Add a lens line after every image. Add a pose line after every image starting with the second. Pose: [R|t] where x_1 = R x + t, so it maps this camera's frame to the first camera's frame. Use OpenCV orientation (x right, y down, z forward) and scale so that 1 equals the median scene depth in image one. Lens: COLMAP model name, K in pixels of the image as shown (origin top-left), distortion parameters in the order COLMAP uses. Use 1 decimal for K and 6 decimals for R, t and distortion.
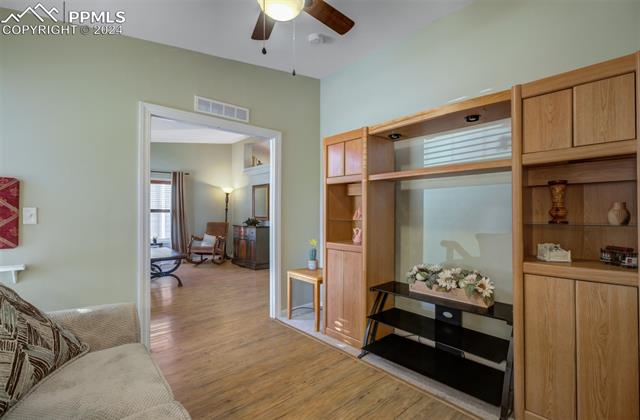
lens RADIAL K [[299.7, 0, 320.3], [0, 299.7, 212.5], [0, 0, 1]] dist [-0.012677, 0.000872]
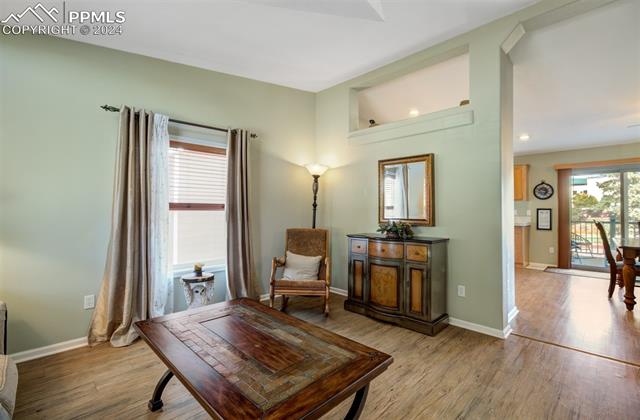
lens RADIAL K [[299.7, 0, 324.1], [0, 299.7, 201.5], [0, 0, 1]] dist [-0.012677, 0.000872]
pose [[0.997842, -0.000742, 0.065655, -0.361487], [0.002284, 0.999723, -0.023421, -0.004218], [-0.065619, 0.023520, 0.997567, 0.480659]]
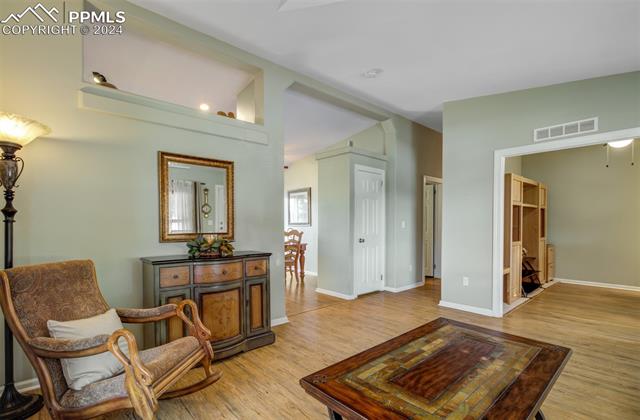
lens RADIAL K [[299.7, 0, 337.2], [0, 299.7, 228.1], [0, 0, 1]] dist [-0.012677, 0.000872]
pose [[-0.021095, -0.022128, 0.999533, -0.614726], [-0.006341, 0.999738, 0.021998, -0.004035], [-0.999757, -0.005874, -0.021230, 0.803093]]
